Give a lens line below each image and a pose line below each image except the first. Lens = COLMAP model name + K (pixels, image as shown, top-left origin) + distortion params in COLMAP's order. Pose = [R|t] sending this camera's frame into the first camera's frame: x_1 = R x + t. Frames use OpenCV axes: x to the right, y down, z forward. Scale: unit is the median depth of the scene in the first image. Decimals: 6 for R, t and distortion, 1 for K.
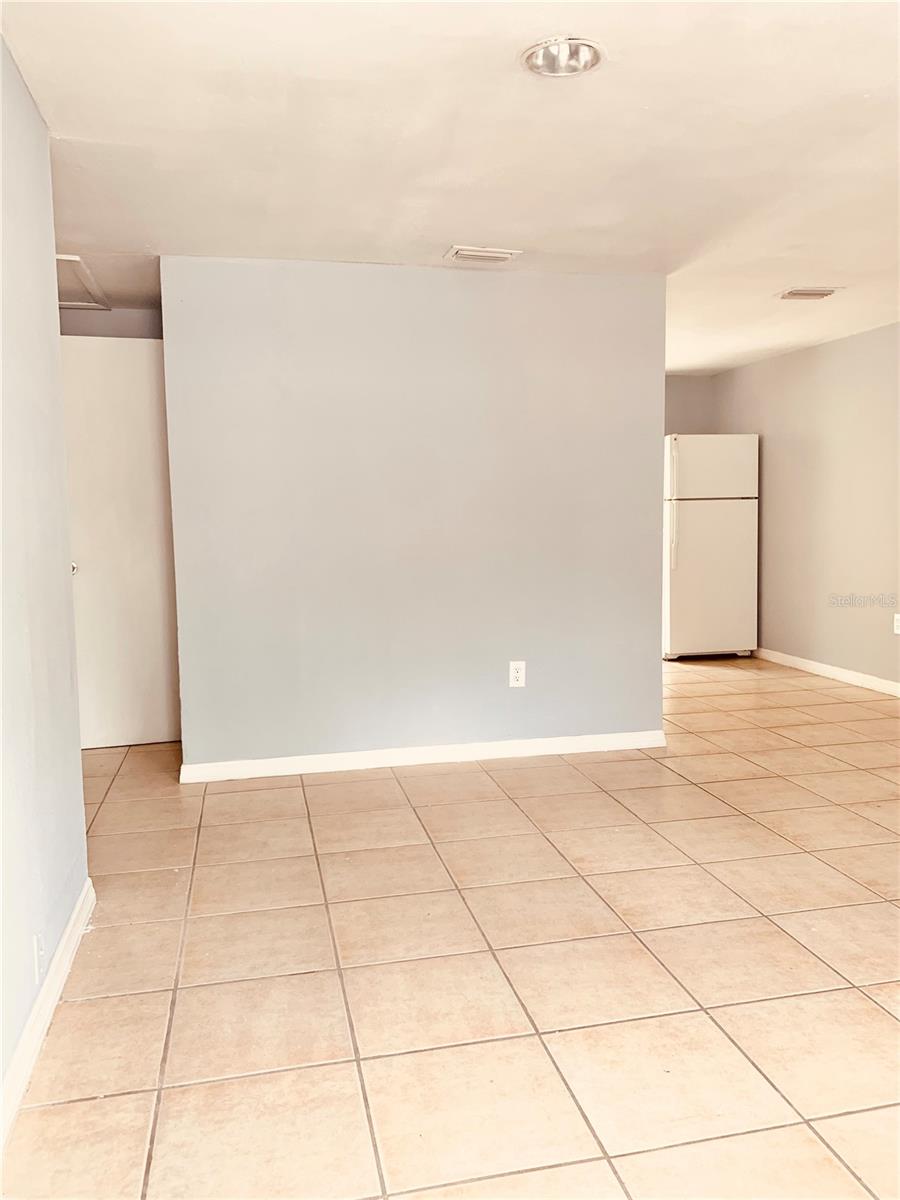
lens RADIAL K [[925.1, 0, 450.0], [0, 925.1, 600.0], [0, 0, 1]] dist [-0.003595, -0.004554]
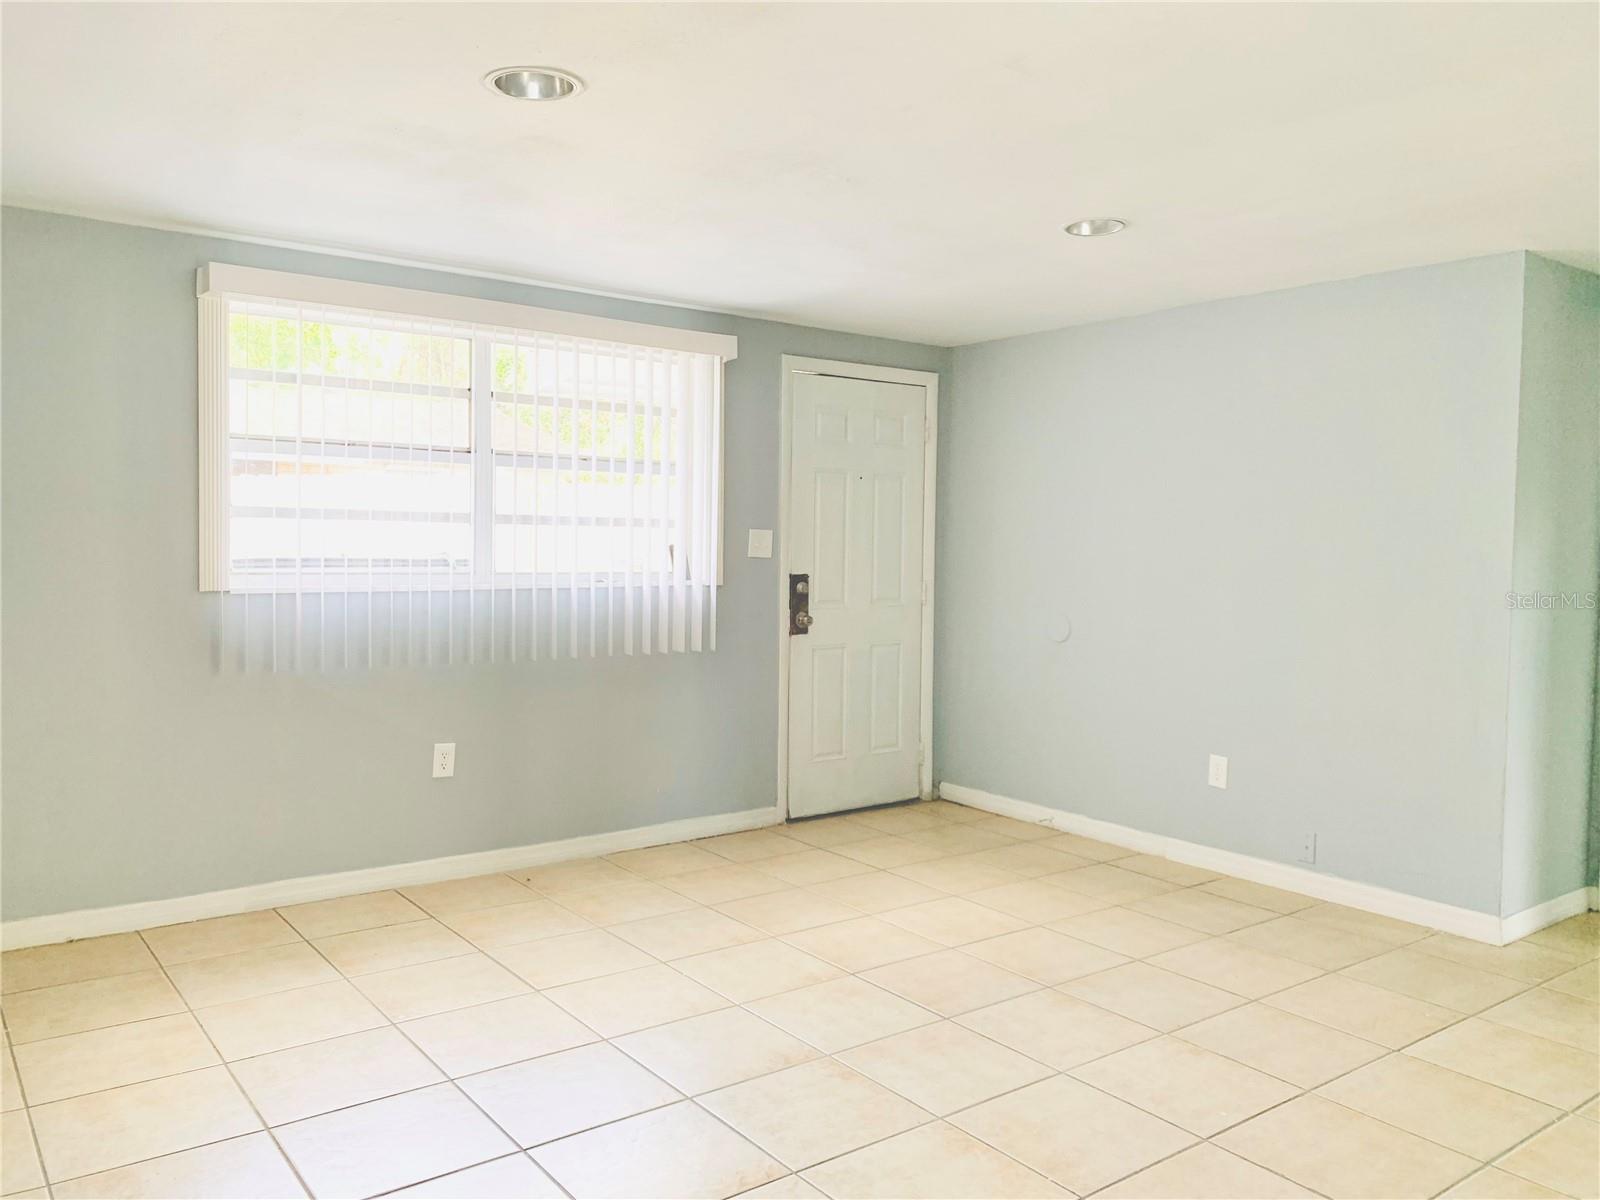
lens RADIAL K [[1233.5, 0, 800.0], [0, 1233.5, 600.0], [0, 0, 1]] dist [-0.003595, -0.004554]
pose [[-0.909825, 0.022034, -0.414406, 0.887084], [-0.042824, 0.988273, 0.146568, -0.229733], [0.412776, 0.151098, -0.898212, 1.801715]]
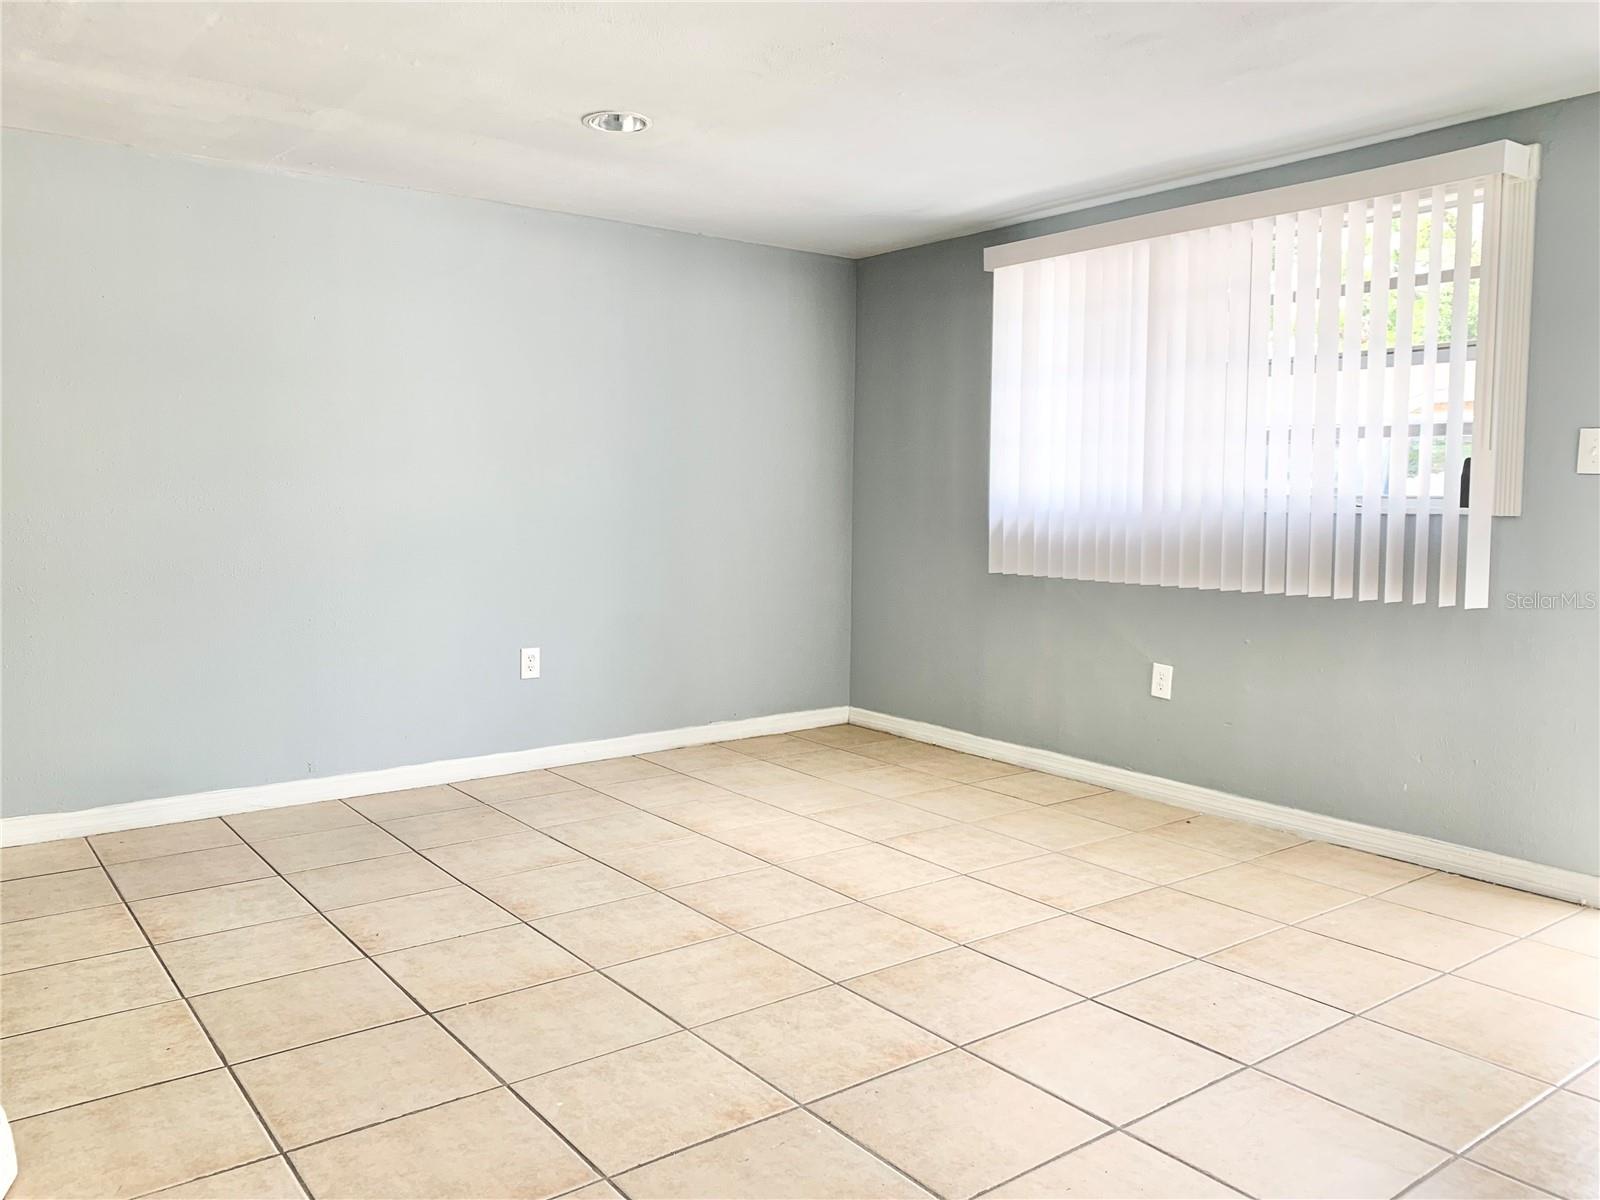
lens RADIAL K [[1233.5, 0, 800.0], [0, 1233.5, 600.0], [0, 0, 1]] dist [-0.003595, -0.004554]
pose [[-0.416810, -0.073805, 0.905992, -0.548585], [0.091307, 0.988258, 0.122513, -0.116579], [-0.904396, 0.133788, -0.405177, 1.284334]]
